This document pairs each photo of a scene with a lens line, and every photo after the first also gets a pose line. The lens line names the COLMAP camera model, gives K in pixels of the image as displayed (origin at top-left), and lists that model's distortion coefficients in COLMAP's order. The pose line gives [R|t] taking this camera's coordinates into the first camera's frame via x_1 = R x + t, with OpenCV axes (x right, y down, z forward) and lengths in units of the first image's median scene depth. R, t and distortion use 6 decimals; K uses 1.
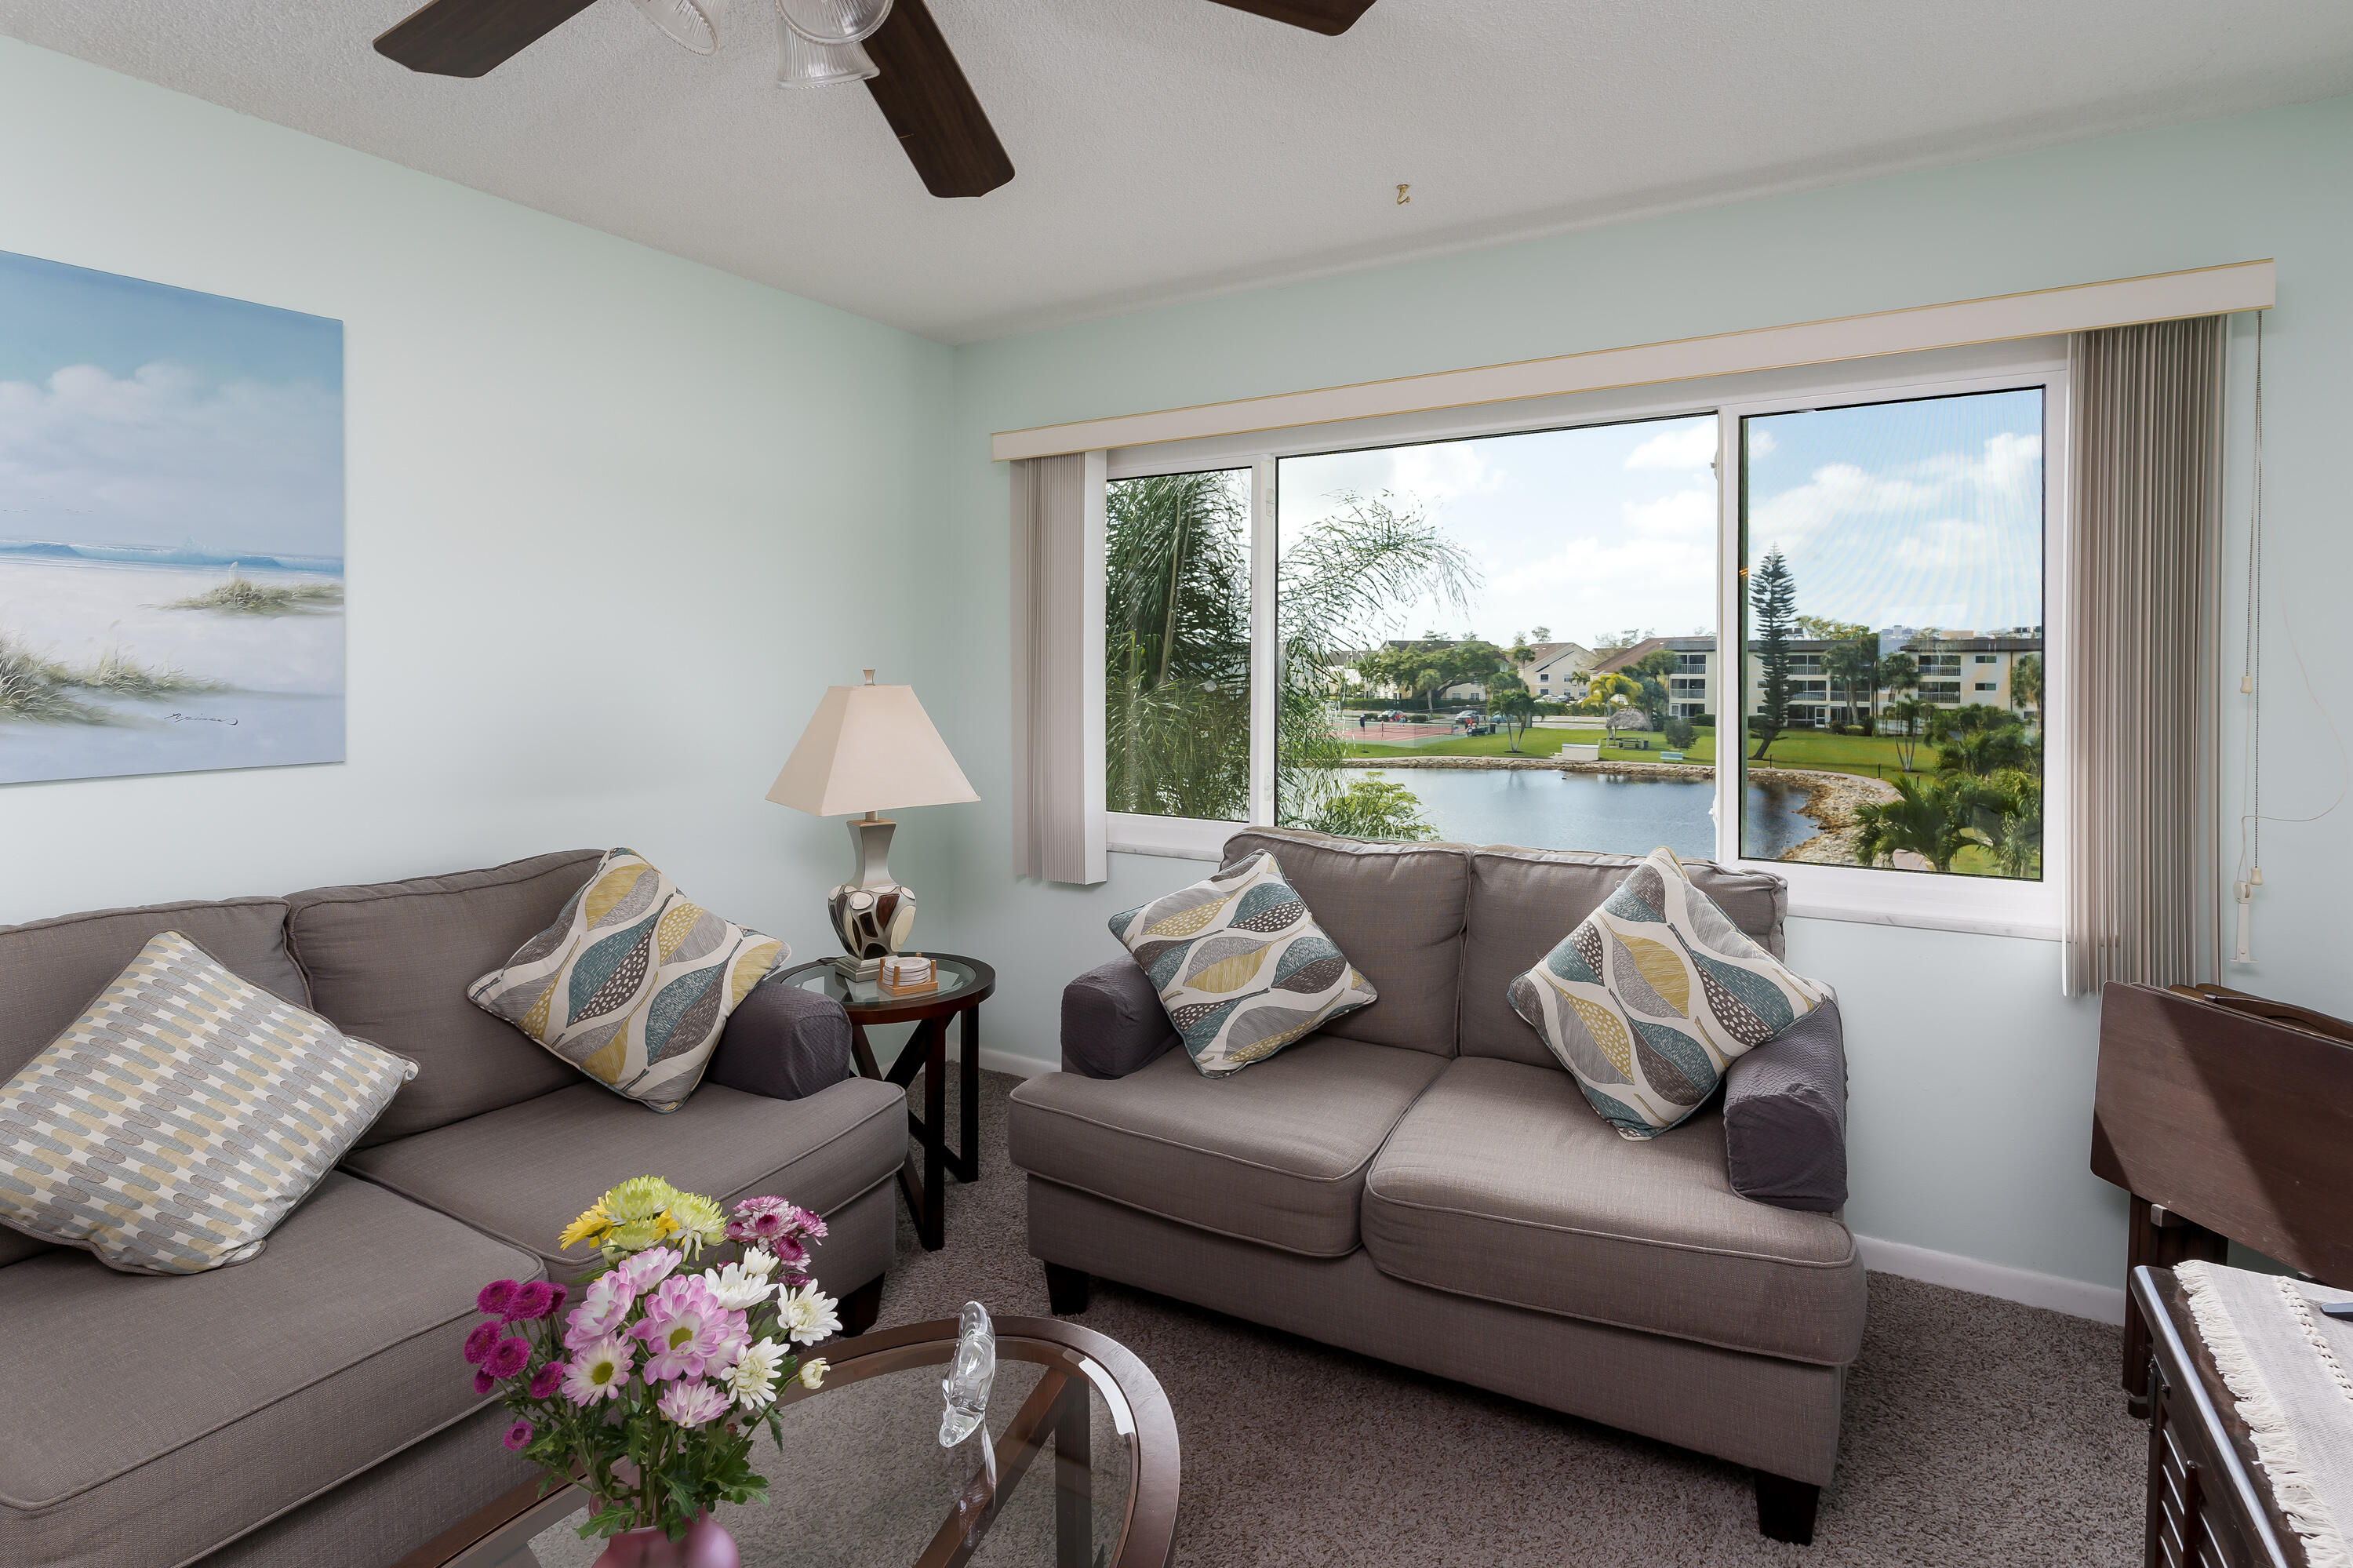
lens RADIAL K [[1177.8, 0, 1207.4], [0, 1177.8, 683.9], [0, 0, 1]] dist [-0.001806, 0.003541]
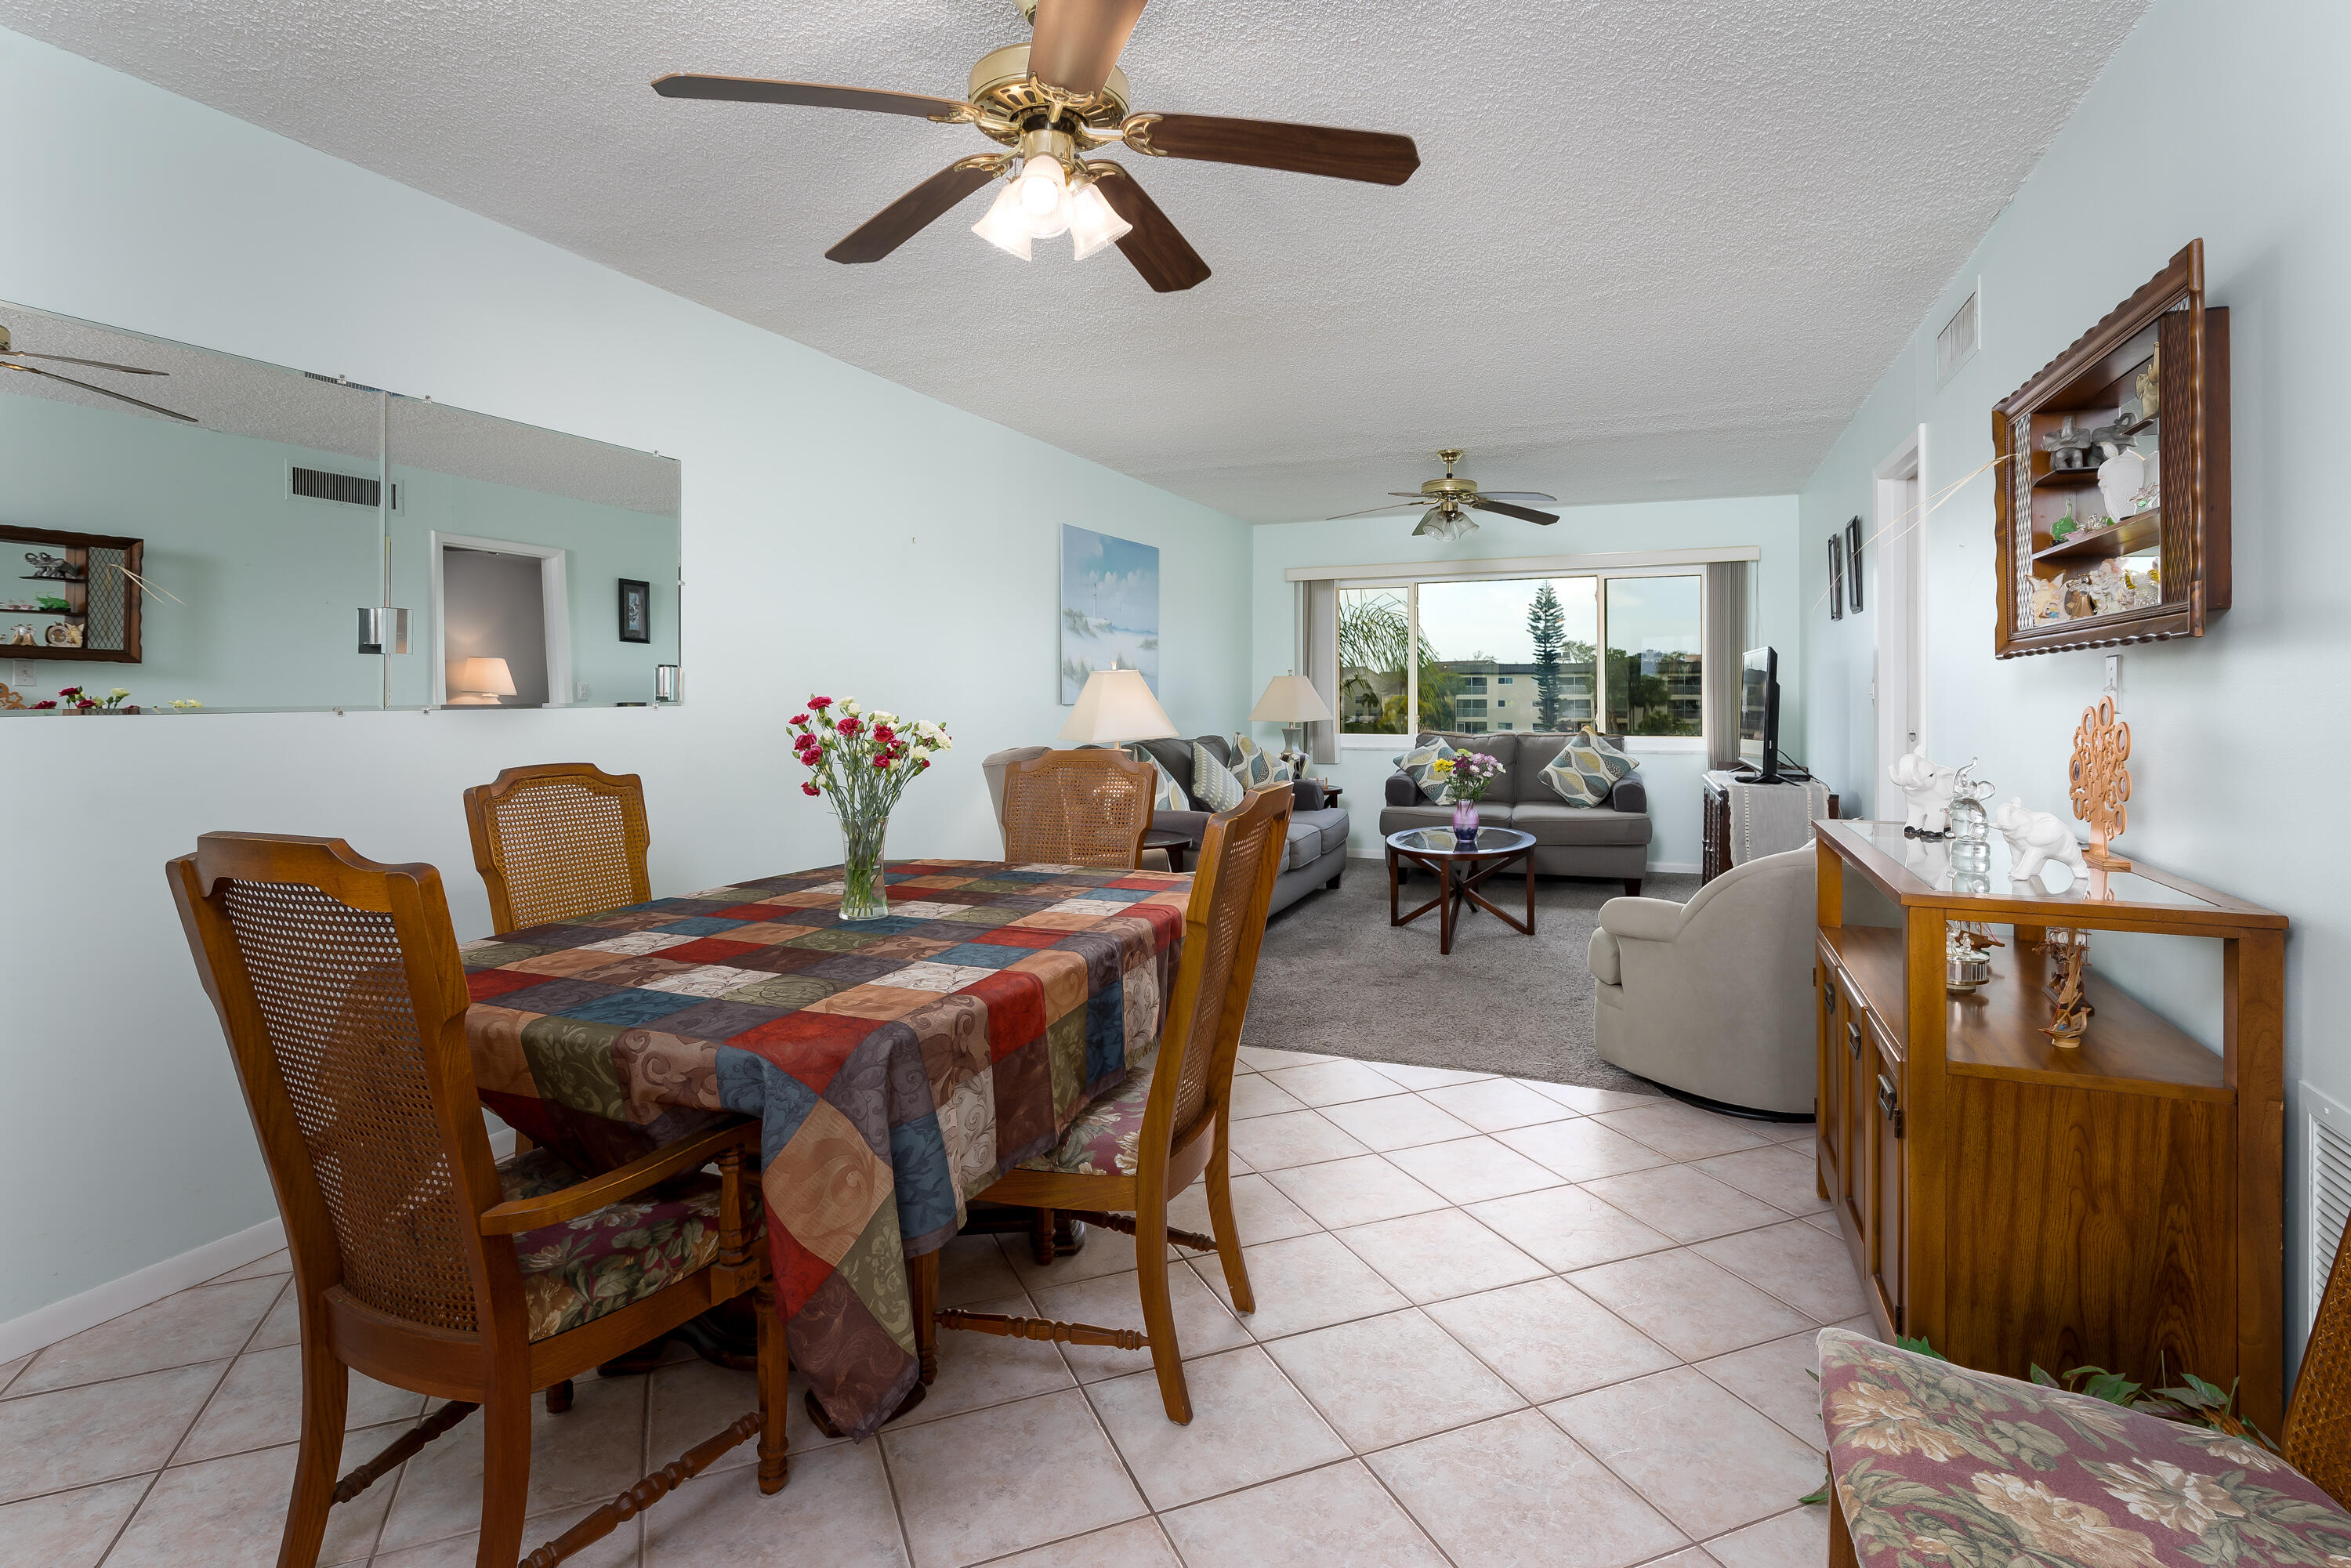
lens RADIAL K [[1176.7, 0, 1187.3], [0, 1176.7, 699.9], [0, 0, 1]] dist [-0.001806, 0.003541]
pose [[0.987909, -0.006375, 0.154904, -1.120909], [0.007462, 0.999951, -0.006435, 0.085307], [-0.154856, 0.007514, 0.987909, -1.873296]]
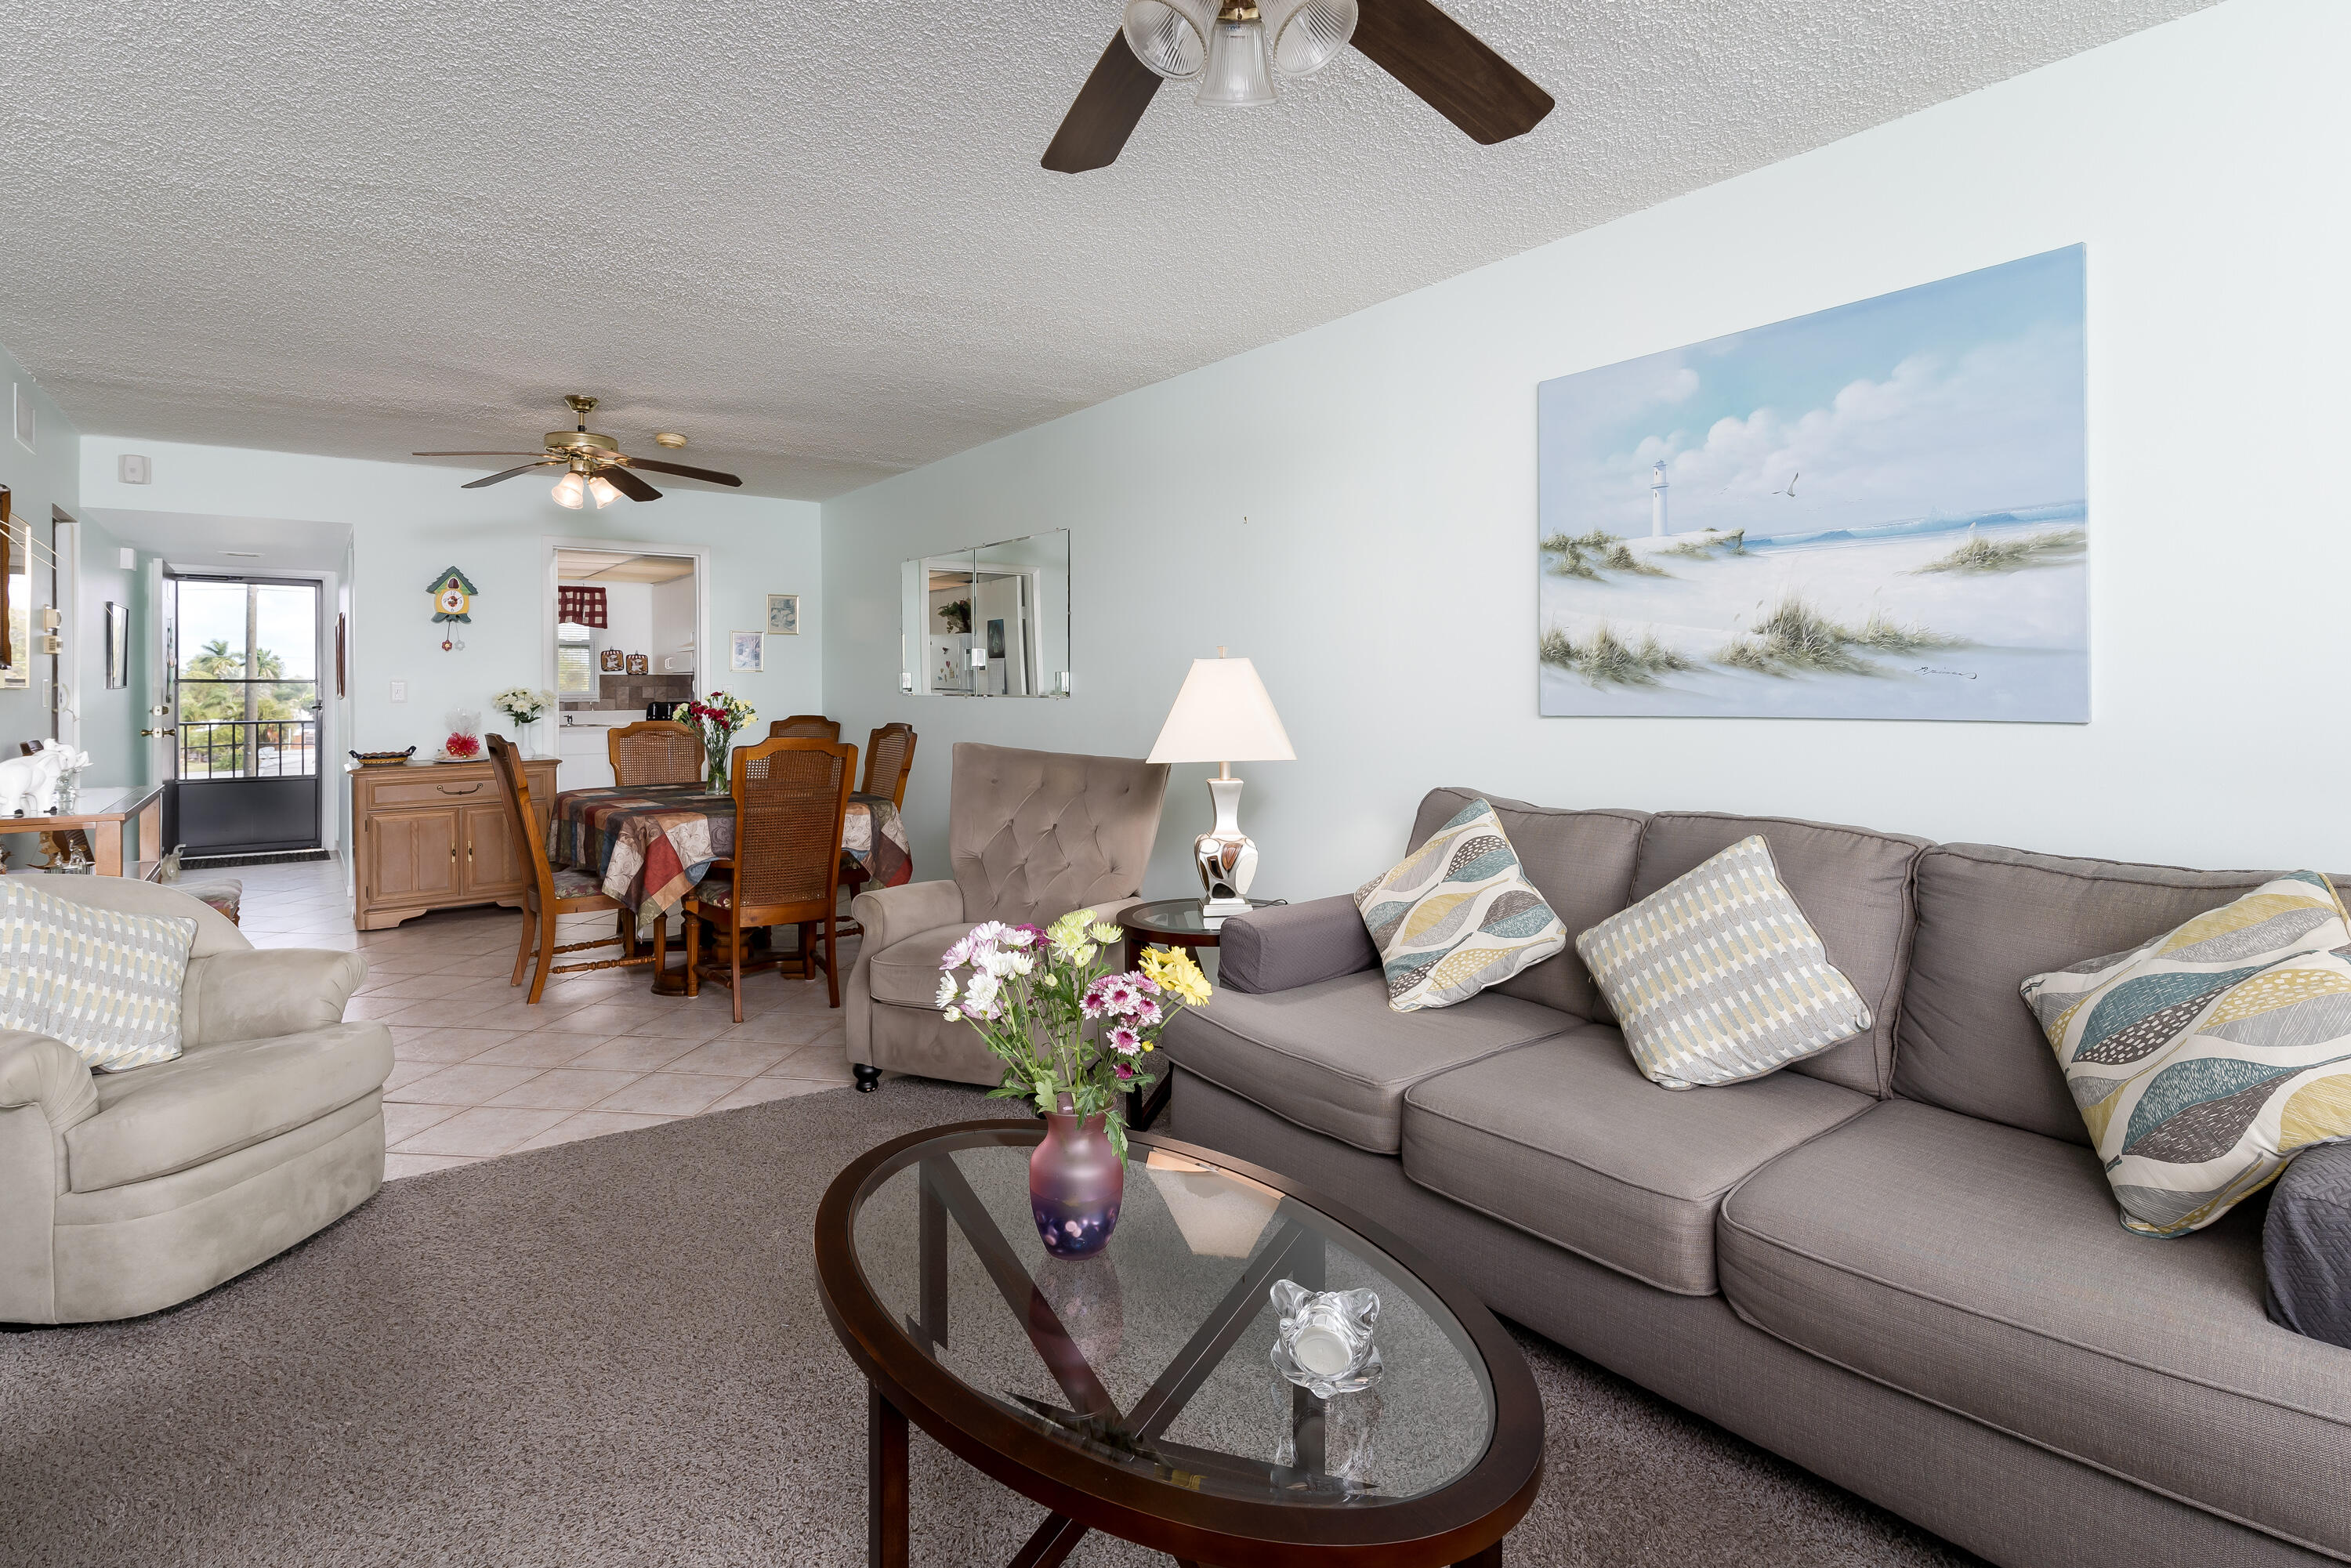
lens RADIAL K [[1176.7, 0, 1155.5], [0, 1176.7, 683.0], [0, 0, 1]] dist [-0.001806, 0.003541]
pose [[-0.395305, -0.000183, -0.918550, 0.396997], [-0.011156, 0.999927, 0.004602, 0.039478], [0.918482, 0.012067, -0.395278, 0.705789]]
